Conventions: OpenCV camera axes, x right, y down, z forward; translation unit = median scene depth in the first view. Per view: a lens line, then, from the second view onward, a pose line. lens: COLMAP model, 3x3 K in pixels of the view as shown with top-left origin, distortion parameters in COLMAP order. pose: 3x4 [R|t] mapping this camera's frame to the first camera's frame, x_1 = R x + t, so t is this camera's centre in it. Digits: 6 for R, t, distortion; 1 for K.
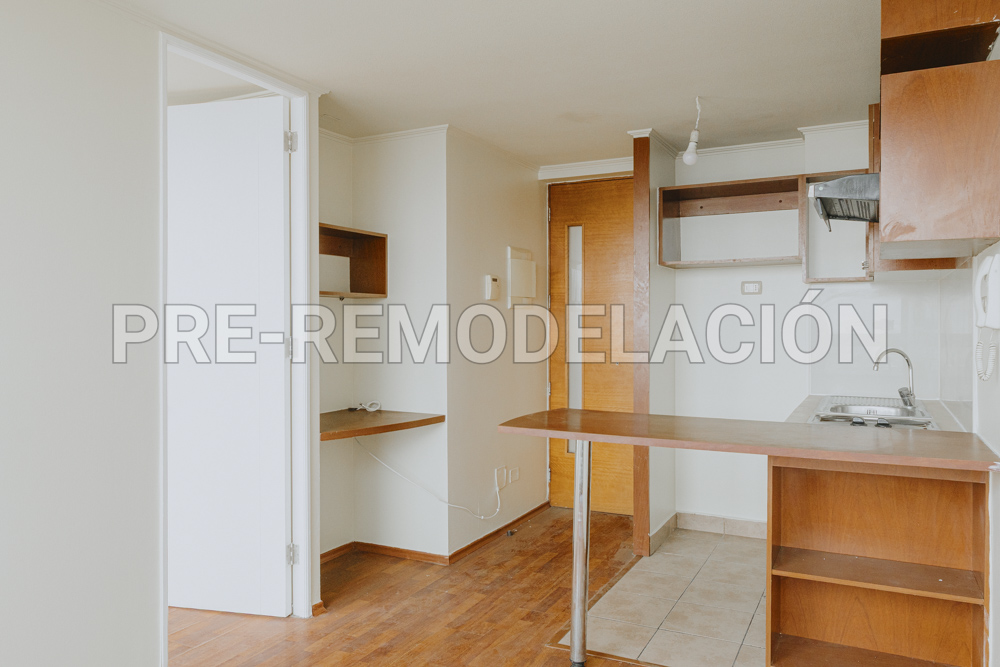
lens RADIAL K [[727.5, 0, 491.2], [0, 727.5, 329.3], [0, 0, 1]] dist [-0.021839, 0.006595]
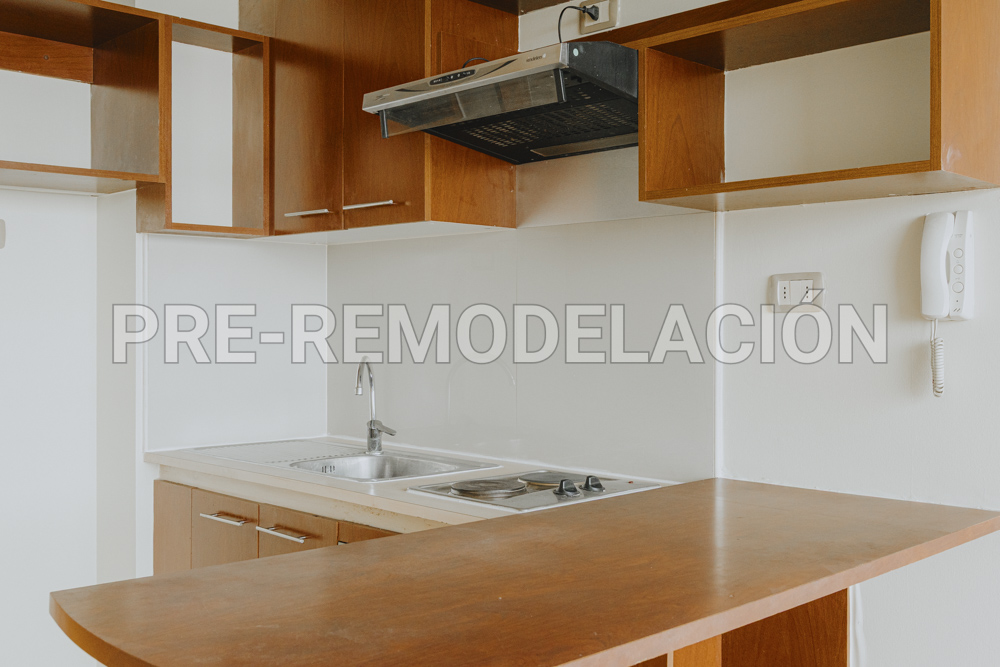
lens RADIAL K [[1064.7, 0, 500.0], [0, 1064.7, 333.5], [0, 0, 1]] dist [-0.002934, -0.002079]
pose [[0.304486, -0.006286, 0.952496, -0.199916], [0.001189, 0.999980, 0.006220, 0.003162], [-0.952516, -0.000761, 0.304487, 0.548565]]
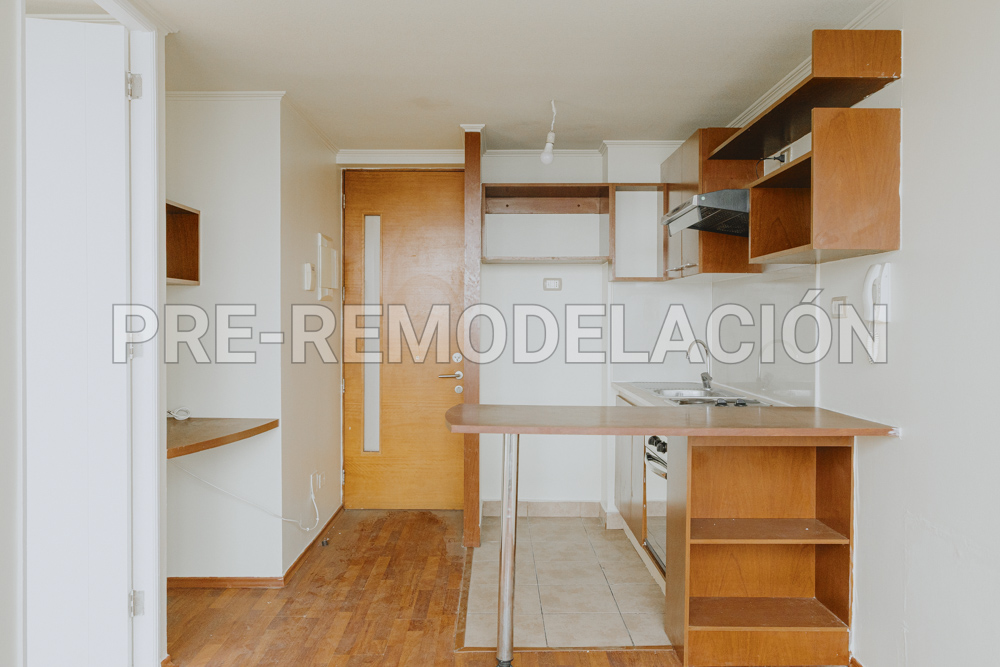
lens RADIAL K [[727.5, 0, 491.2], [0, 727.5, 329.3], [0, 0, 1]] dist [-0.021839, 0.006595]
pose [[0.888300, -0.002755, 0.459255, -0.241746], [-0.000865, 0.999970, 0.007672, 0.001303], [-0.459262, -0.007212, 0.888271, 0.096074]]
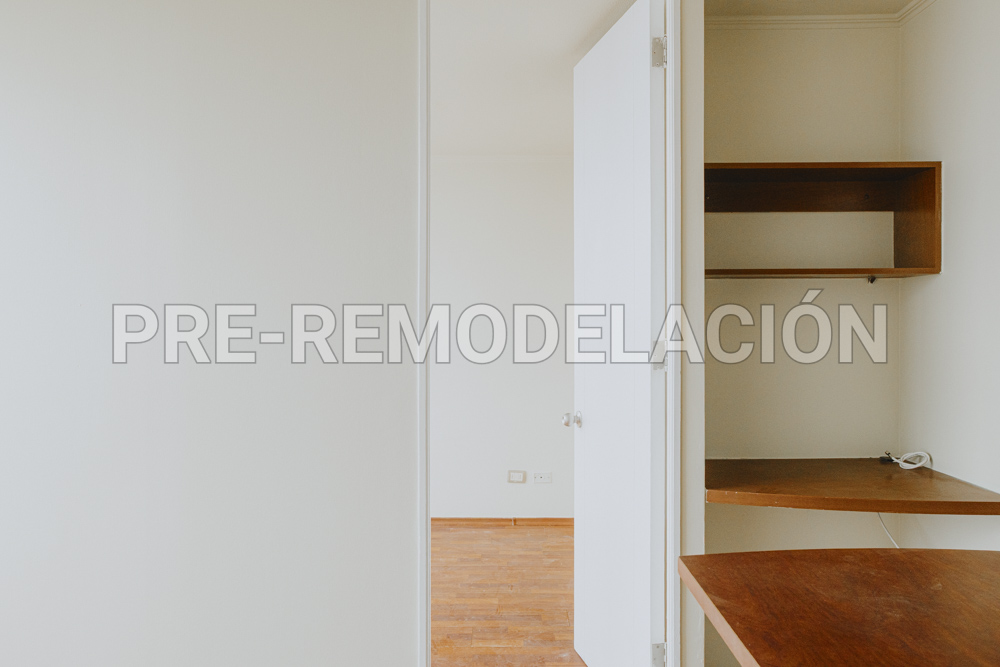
lens RADIAL K [[727.5, 0, 491.2], [0, 727.5, 329.3], [0, 0, 1]] dist [-0.021839, 0.006595]
pose [[0.441135, 0.004863, -0.897427, 0.219076], [-0.002166, 0.999988, 0.004353, -0.001686], [0.897438, 0.000024, 0.441141, 0.462152]]
